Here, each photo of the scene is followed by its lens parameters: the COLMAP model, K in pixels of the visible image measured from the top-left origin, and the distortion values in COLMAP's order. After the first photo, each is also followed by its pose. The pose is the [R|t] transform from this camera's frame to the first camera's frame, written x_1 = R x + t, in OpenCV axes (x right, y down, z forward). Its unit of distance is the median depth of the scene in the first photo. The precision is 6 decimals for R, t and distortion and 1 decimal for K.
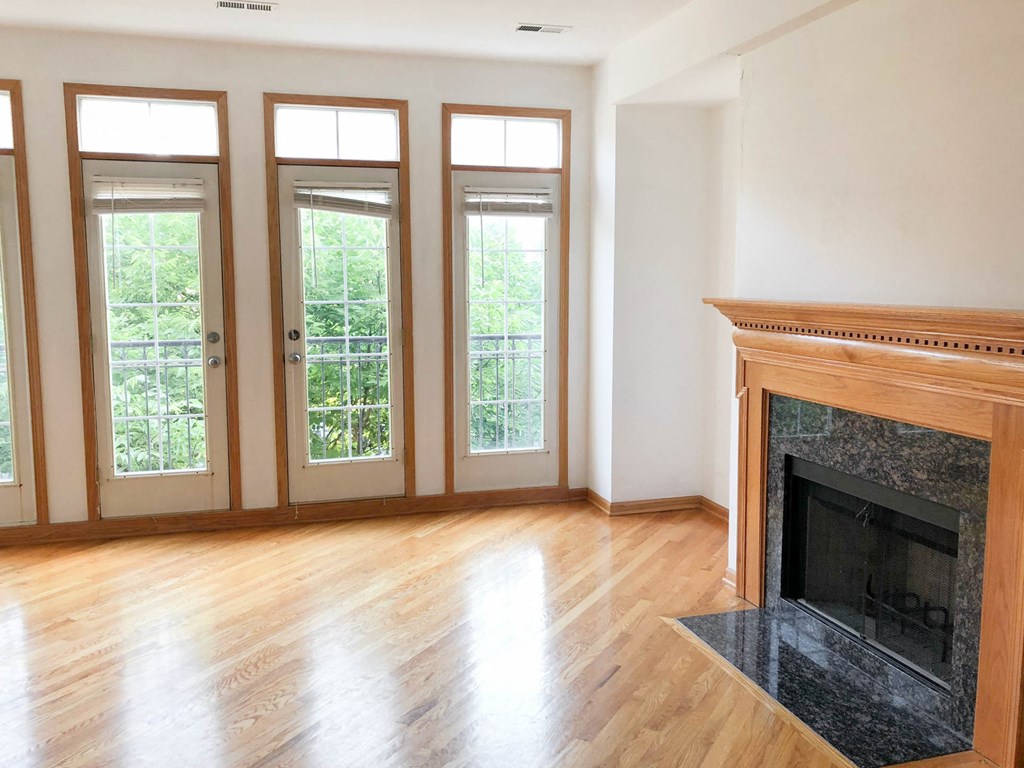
lens RADIAL K [[865.6, 0, 498.2], [0, 865.6, 366.0], [0, 0, 1]] dist [0.050218, -0.026456]
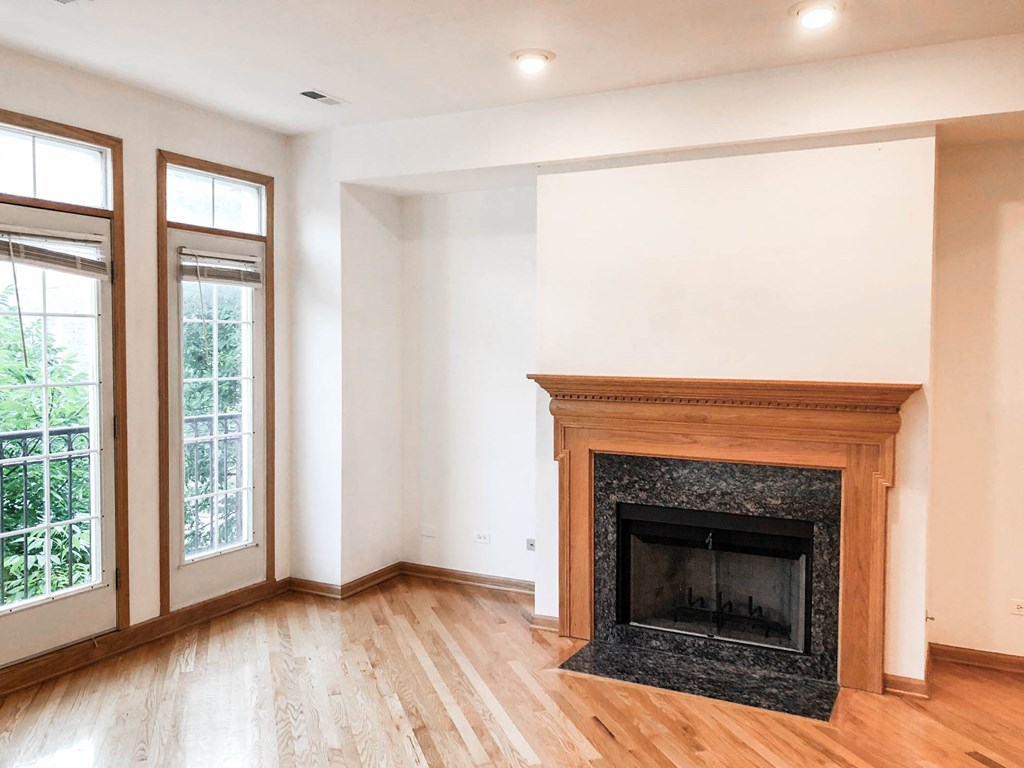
lens RADIAL K [[865.6, 0, 498.2], [0, 865.6, 366.0], [0, 0, 1]] dist [0.050218, -0.026456]
pose [[0.695862, -0.011884, 0.718077, -0.462397], [0.065373, 0.996760, -0.046855, -0.030146], [-0.715194, 0.079547, 0.694384, 0.193522]]
